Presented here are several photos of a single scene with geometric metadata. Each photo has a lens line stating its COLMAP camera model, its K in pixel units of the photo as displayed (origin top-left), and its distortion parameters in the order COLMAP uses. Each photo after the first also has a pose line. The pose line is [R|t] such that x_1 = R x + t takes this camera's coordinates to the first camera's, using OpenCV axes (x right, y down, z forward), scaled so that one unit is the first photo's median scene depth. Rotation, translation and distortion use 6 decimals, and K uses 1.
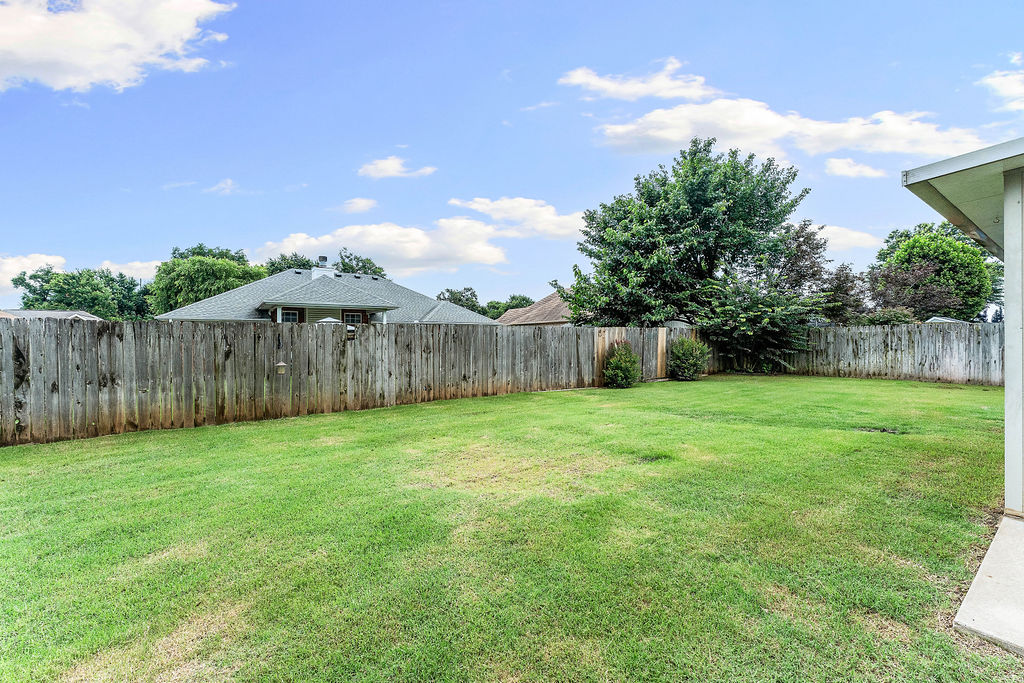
lens RADIAL K [[417.8, 0, 502.7], [0, 417.8, 342.7], [0, 0, 1]] dist [-0.001536, -0.000208]
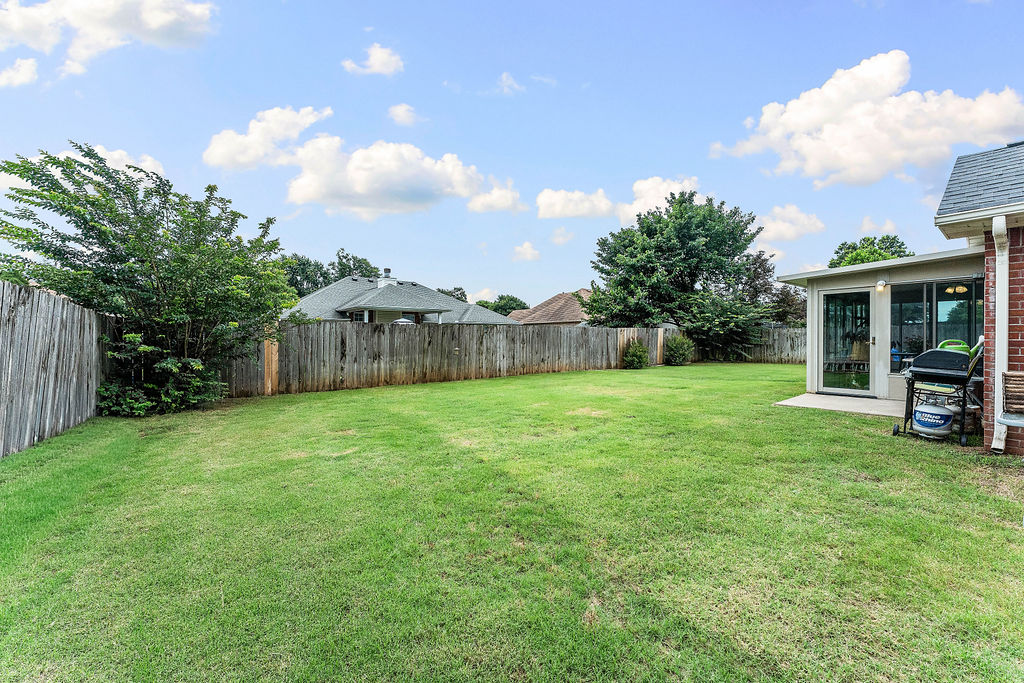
lens RADIAL K [[417.8, 0, 502.7], [0, 417.8, 342.7], [0, 0, 1]] dist [-0.001536, -0.000208]
pose [[0.998403, 0.004329, 0.056331, -0.214127], [-0.004554, 0.999982, 0.003864, 0.008818], [-0.056313, -0.004115, 0.998405, -0.352578]]
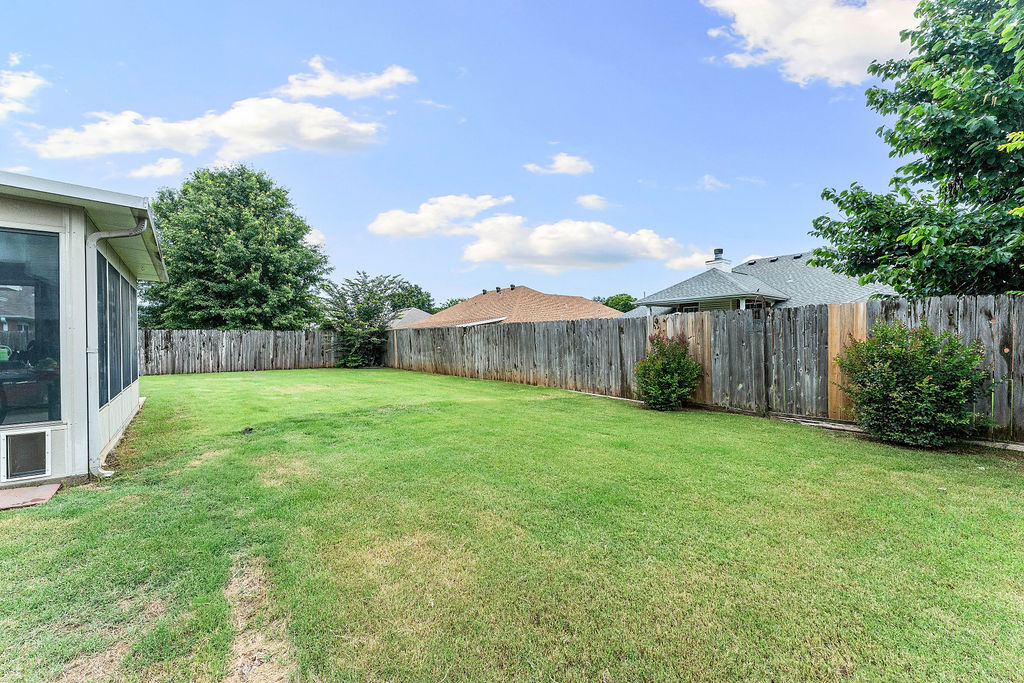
lens RADIAL K [[414.0, 0, 512.0], [0, 414.0, 341.5], [0, 0, 1]] dist [-0.001036, -0.000030]
pose [[0.072072, 0.017022, -0.997254, 0.730024], [0.006164, 0.999828, 0.017511, -0.006382], [0.997380, -0.007410, 0.071954, 0.591002]]
